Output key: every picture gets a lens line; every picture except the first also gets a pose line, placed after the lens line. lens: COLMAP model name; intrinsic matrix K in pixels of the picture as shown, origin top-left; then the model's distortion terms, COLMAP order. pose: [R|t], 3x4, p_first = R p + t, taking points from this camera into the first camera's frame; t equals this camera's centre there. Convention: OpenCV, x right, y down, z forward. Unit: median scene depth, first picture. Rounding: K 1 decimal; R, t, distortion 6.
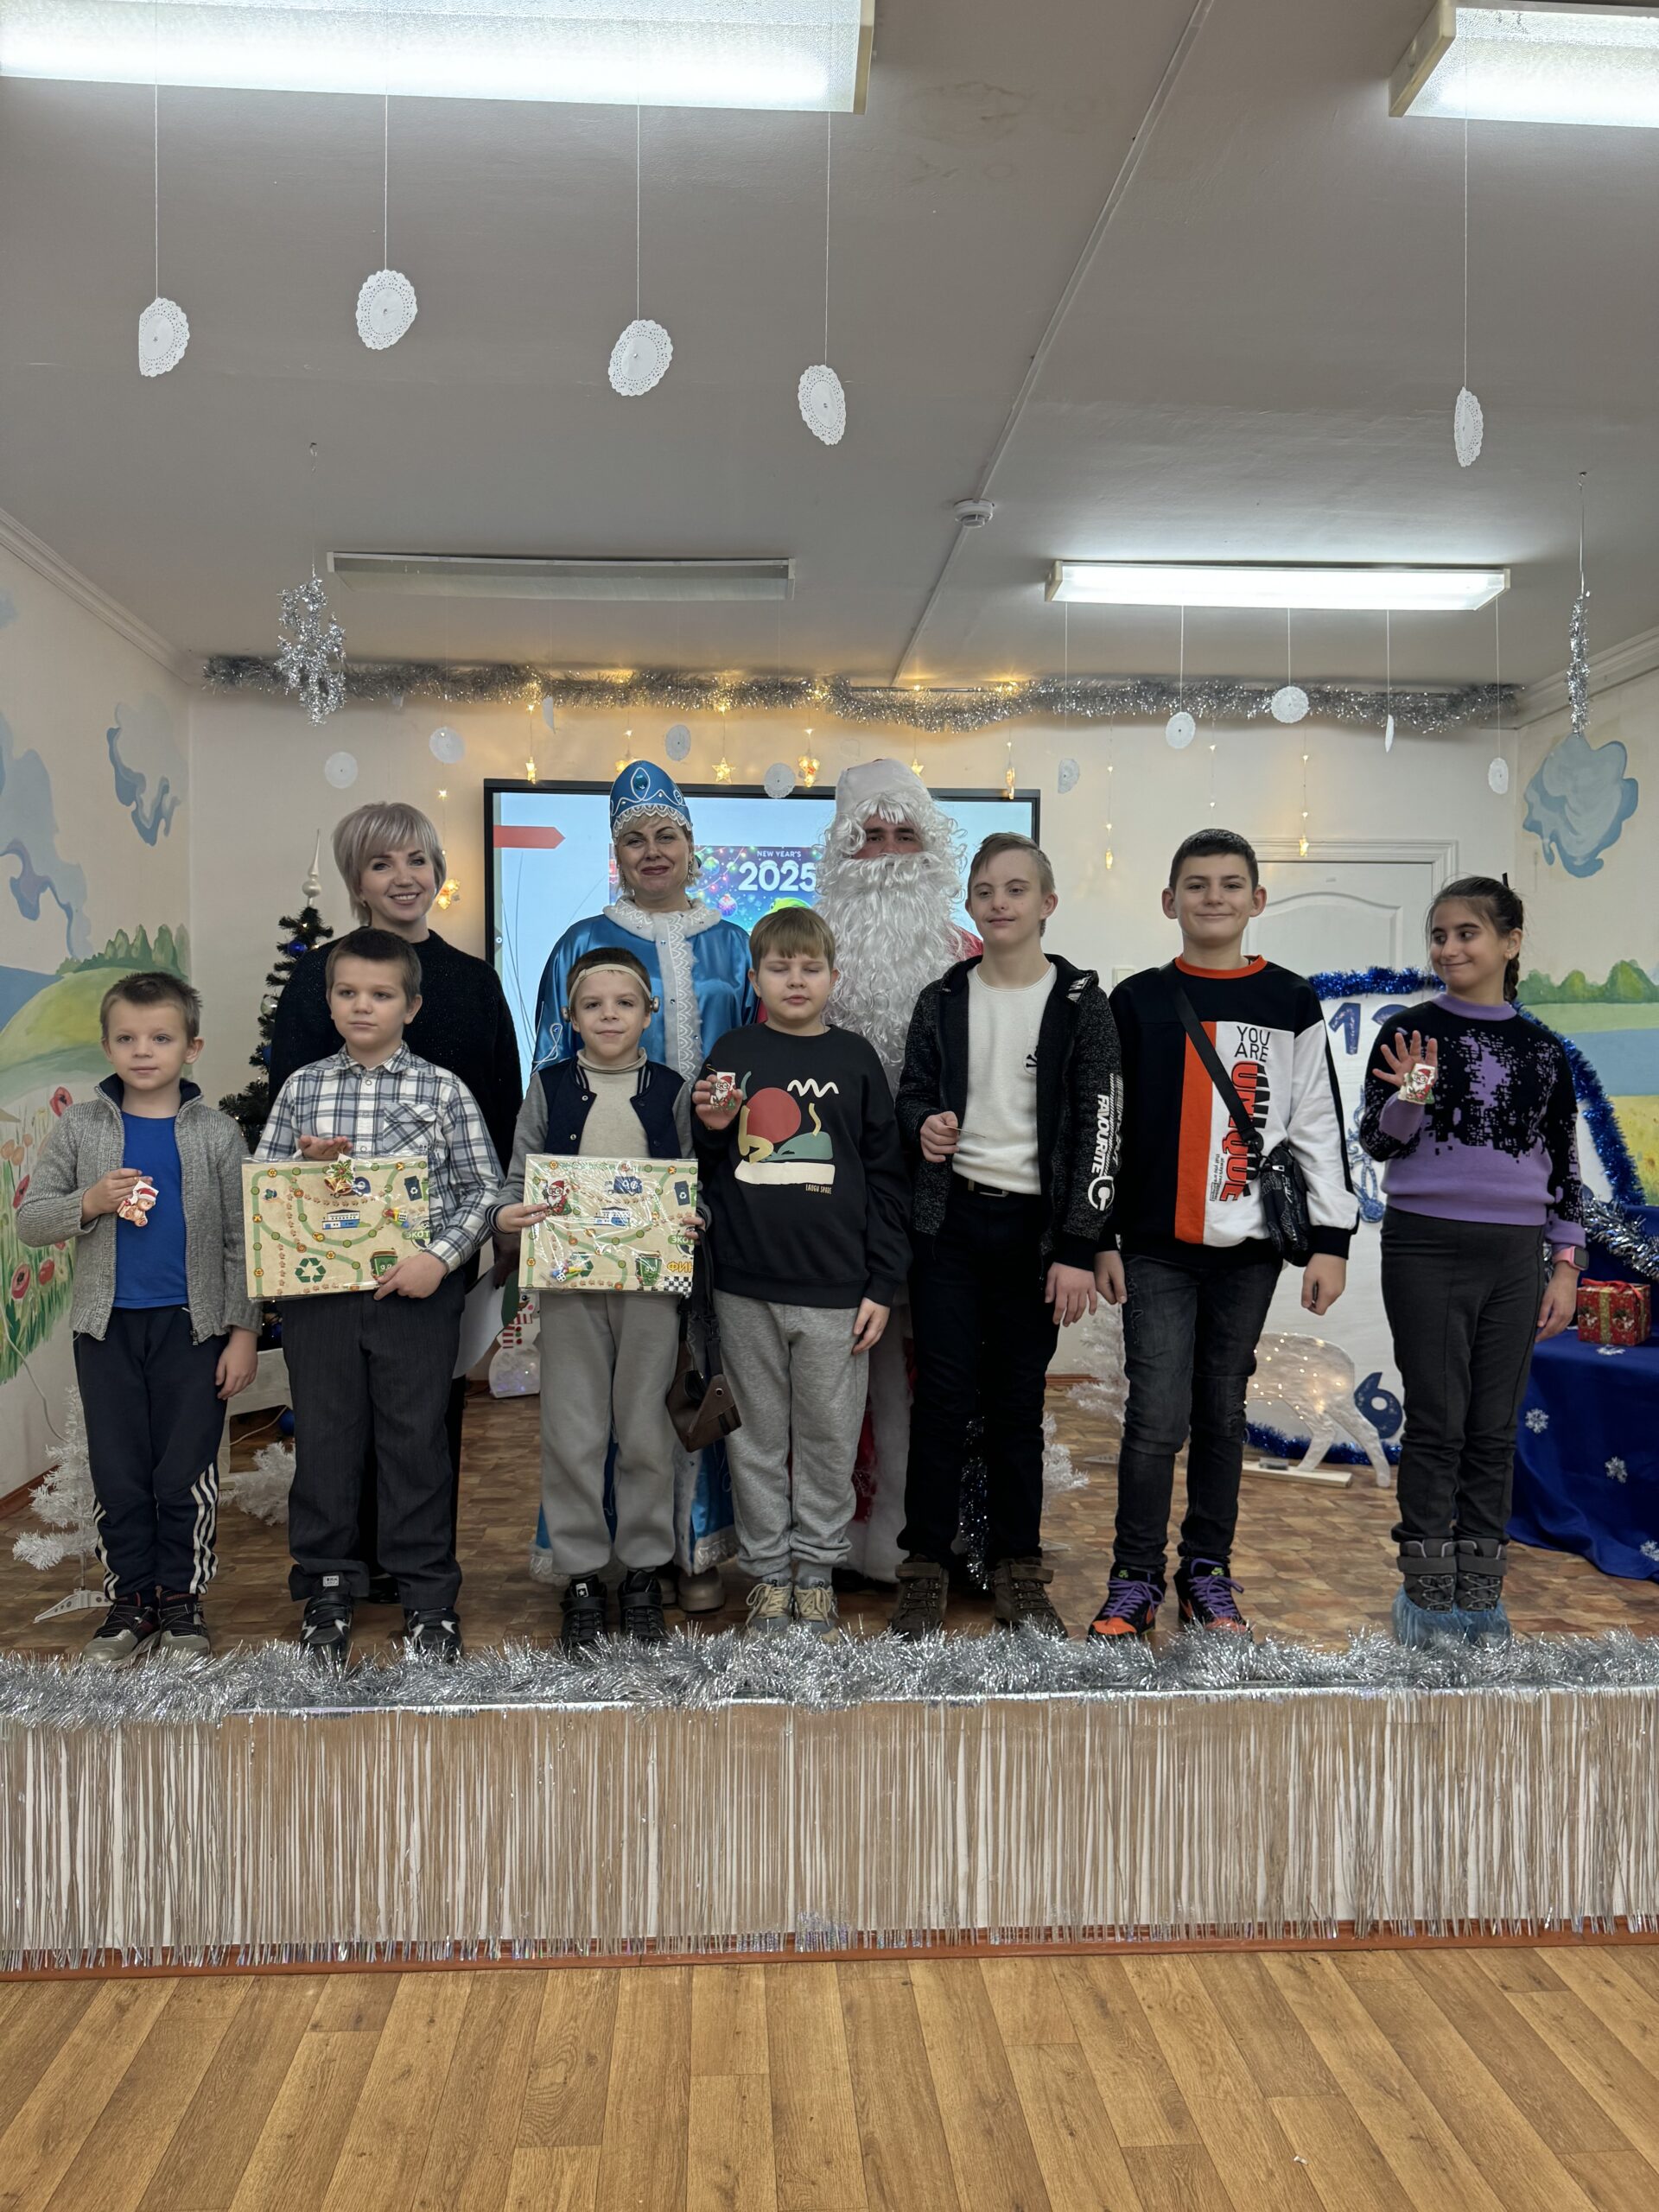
lens RADIAL K [[1556.7, 0, 818.6], [0, 1556.7, 1146.7], [0, 0, 1]] dist [0.042225, -0.095178]
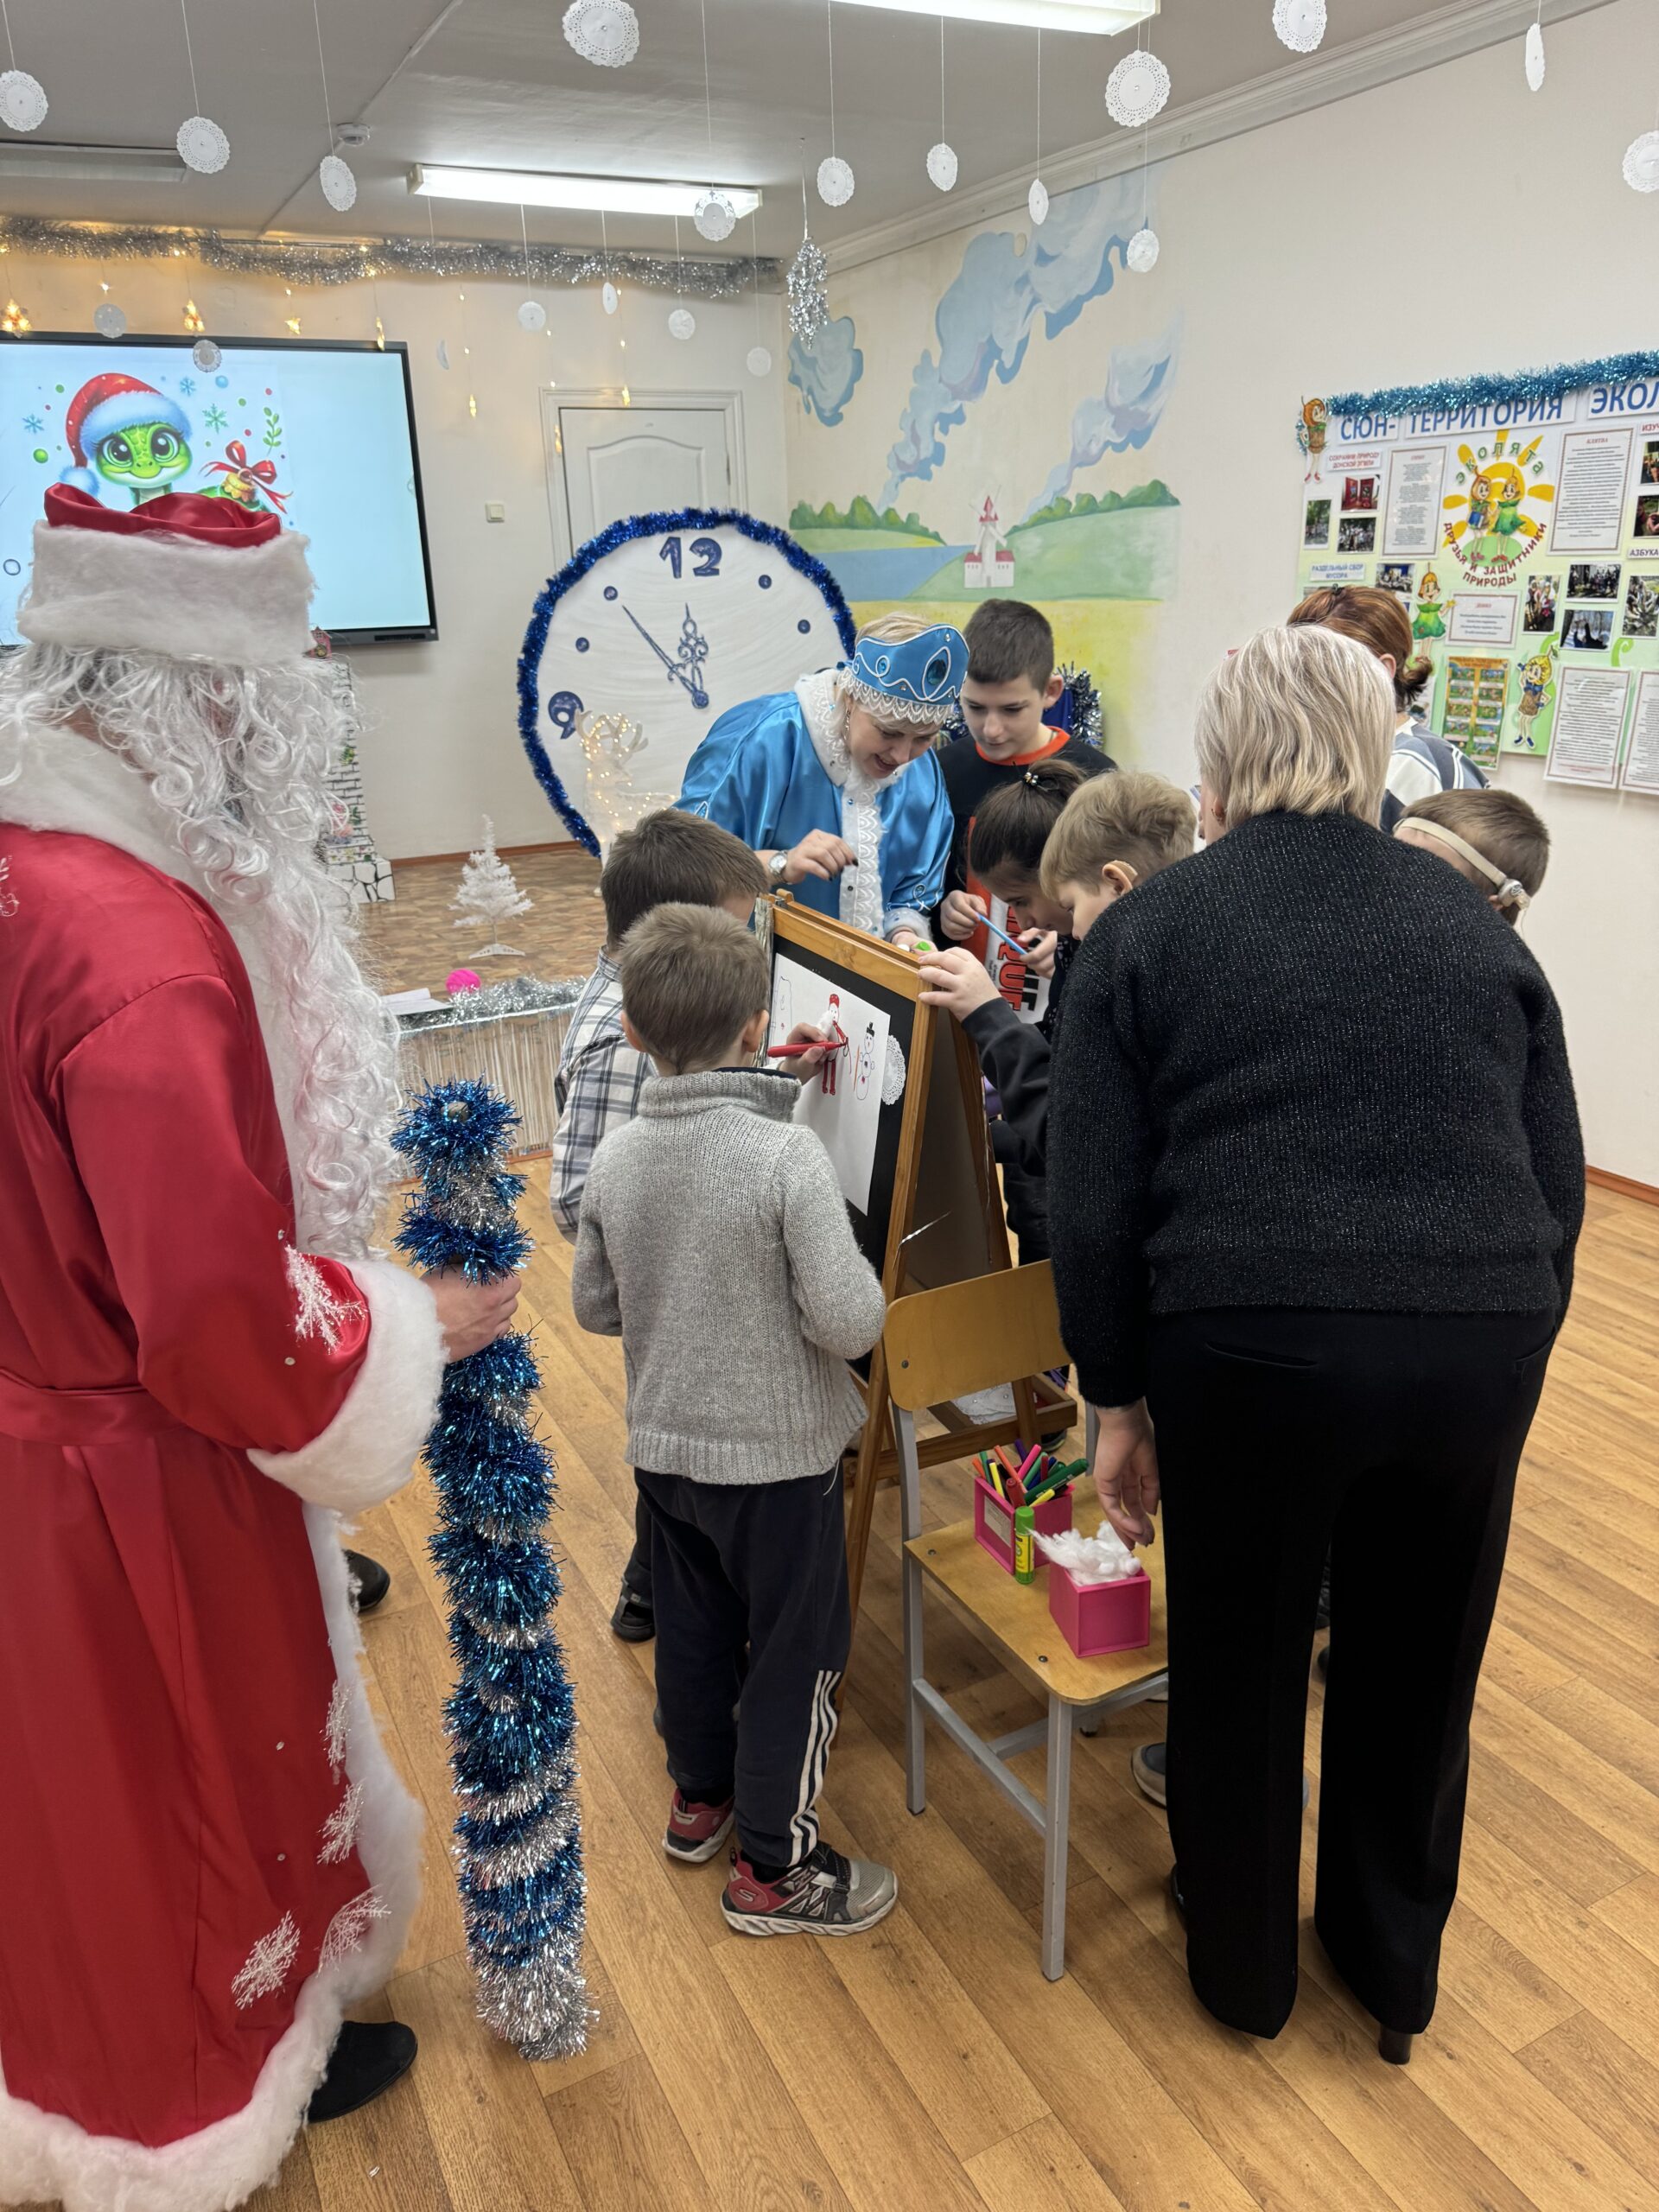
lens RADIAL K [[1556.7, 0, 818.6], [0, 1556.7, 1146.7], [0, 0, 1]] dist [0.042225, -0.095178]
pose [[0.914371, -0.171629, 0.366701, -0.117495], [0.050996, 0.947315, 0.316219, -0.013195], [-0.401653, -0.270441, 0.874949, -0.336669]]
